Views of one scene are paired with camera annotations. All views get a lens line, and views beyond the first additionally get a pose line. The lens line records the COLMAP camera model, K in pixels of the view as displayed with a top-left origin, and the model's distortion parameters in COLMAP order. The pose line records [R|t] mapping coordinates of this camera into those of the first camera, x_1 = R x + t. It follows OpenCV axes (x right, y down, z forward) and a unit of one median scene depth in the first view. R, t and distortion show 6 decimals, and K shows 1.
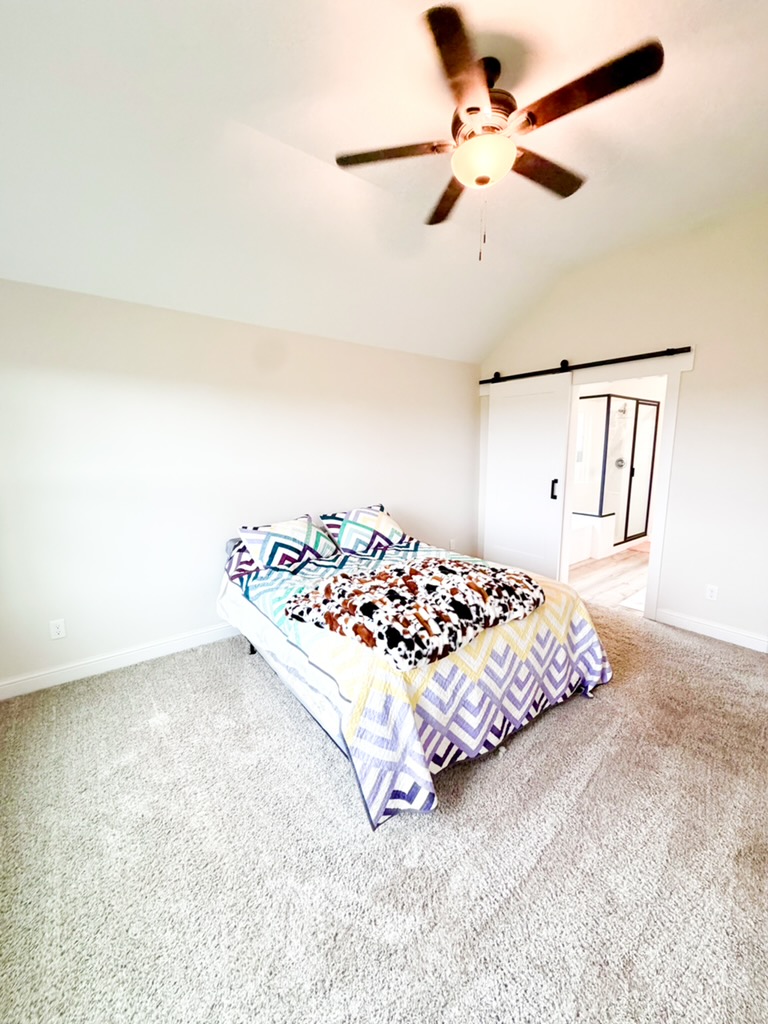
lens RADIAL K [[408.8, 0, 384.0], [0, 408.8, 512.0], [0, 0, 1]] dist [-0.000484, -0.000049]
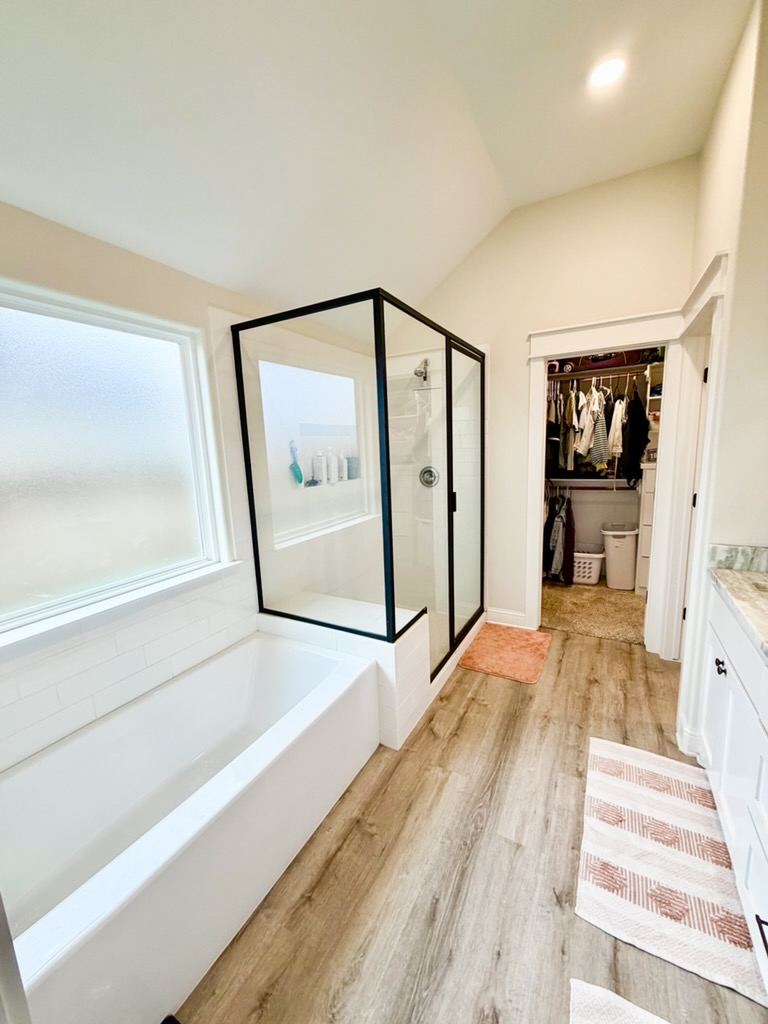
lens RADIAL K [[408.8, 0, 384.0], [0, 408.8, 512.0], [0, 0, 1]] dist [-0.000484, -0.000049]
pose [[0.917800, -0.088151, 0.387133, 0.367105], [0.093659, 0.995593, 0.004656, -0.095149], [-0.385838, 0.031986, 0.922012, 0.620383]]
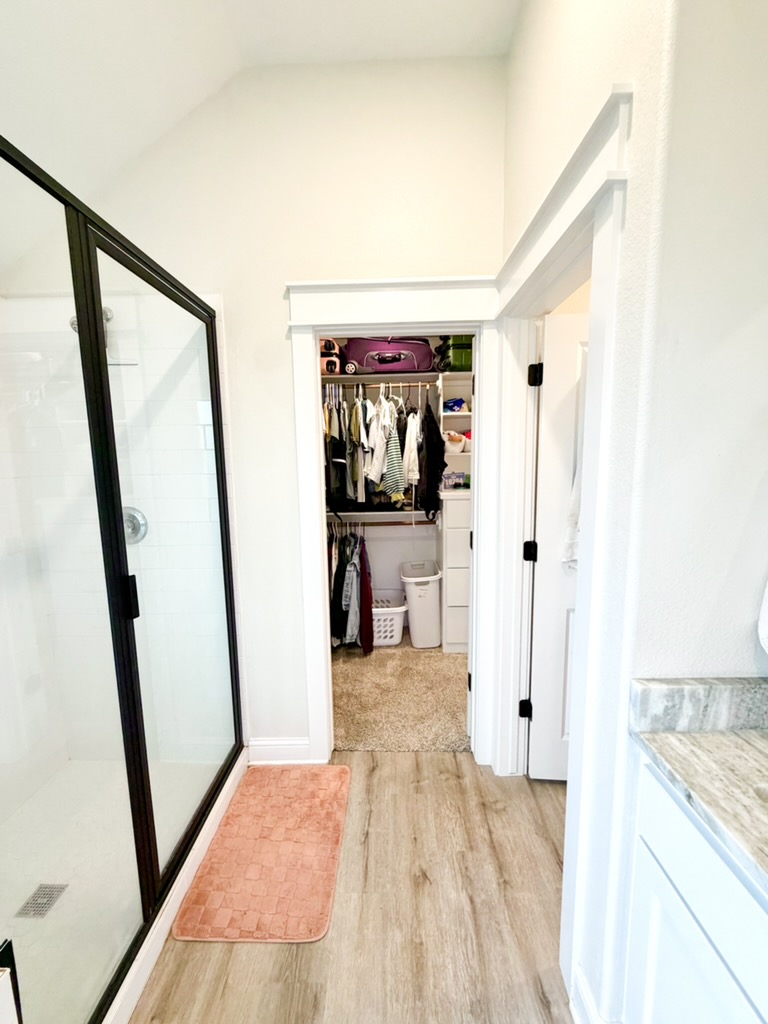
lens RADIAL K [[408.8, 0, 384.0], [0, 408.8, 512.0], [0, 0, 1]] dist [-0.000484, -0.000049]
pose [[0.628417, -0.101553, 0.771220, 0.538829], [0.140684, 0.989930, 0.015718, -0.123399], [-0.765049, 0.098621, 0.636375, 0.776052]]
